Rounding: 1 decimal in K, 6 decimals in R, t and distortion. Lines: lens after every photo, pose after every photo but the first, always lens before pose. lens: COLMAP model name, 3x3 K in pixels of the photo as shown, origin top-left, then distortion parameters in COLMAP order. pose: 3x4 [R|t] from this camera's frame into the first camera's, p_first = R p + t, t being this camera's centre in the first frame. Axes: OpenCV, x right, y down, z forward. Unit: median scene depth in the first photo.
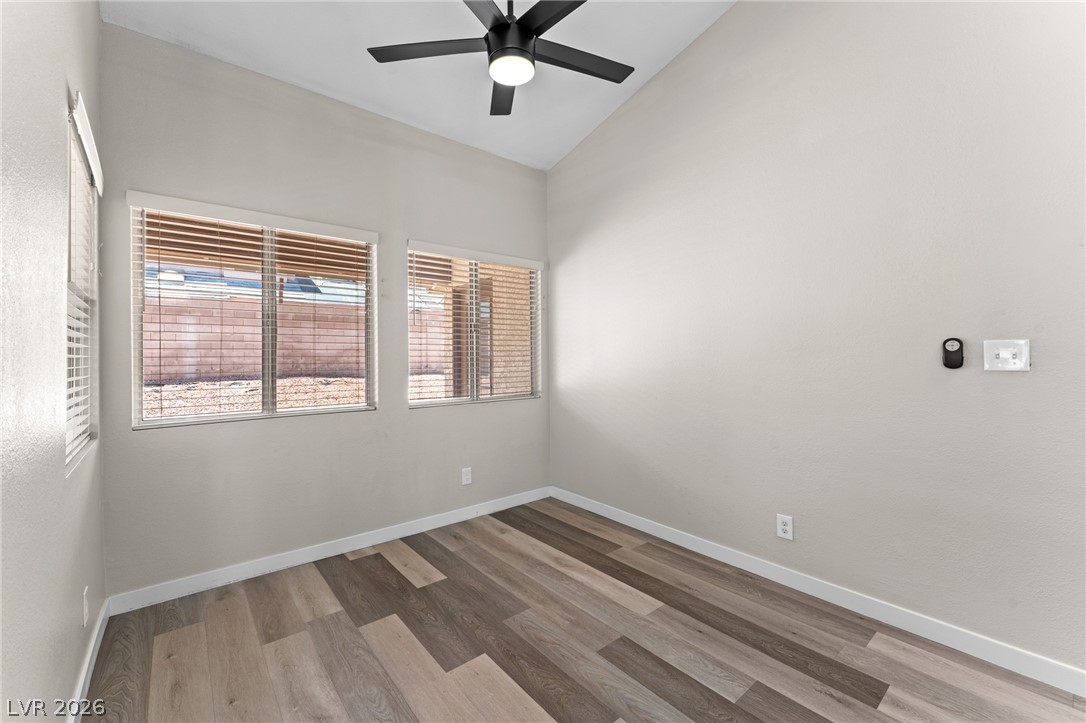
lens RADIAL K [[437.6, 0, 543.2], [0, 437.6, 358.0], [0, 0, 1]] dist [0.002300, -0.000093]
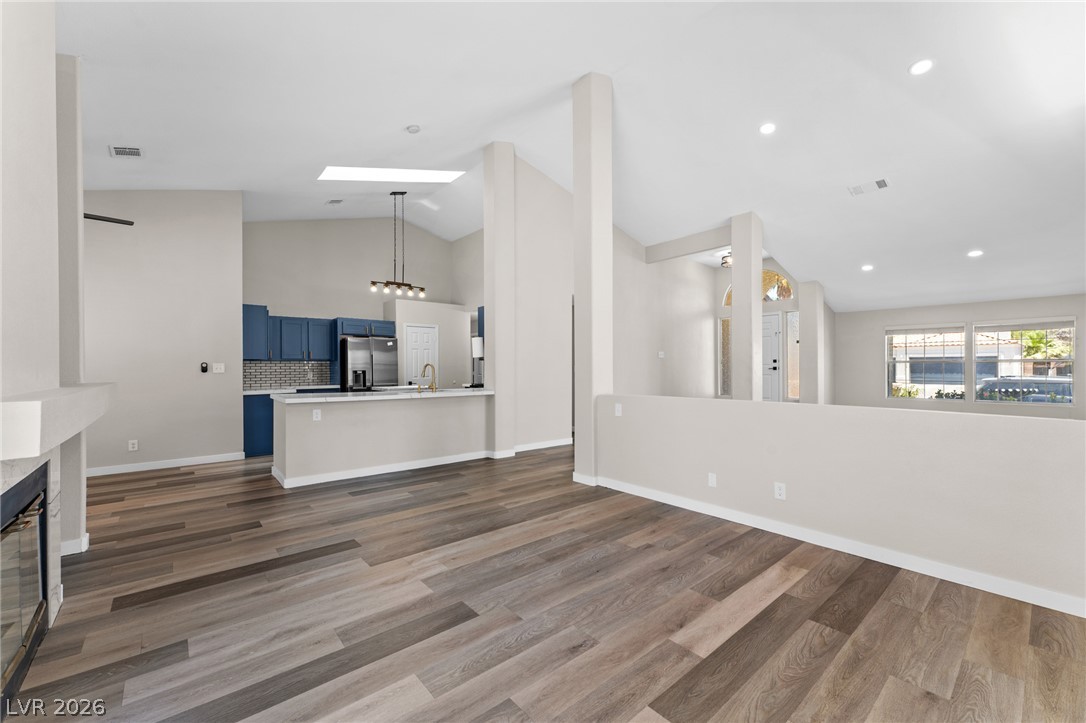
lens RADIAL K [[437.6, 0, 541.1], [0, 437.6, 367.8], [0, 0, 1]] dist [0.002300, -0.000093]
pose [[-0.015081, 0.003376, 0.999881, -2.144059], [0.004532, 0.999984, -0.003308, 0.012221], [-0.999876, 0.004482, -0.015096, -1.300695]]
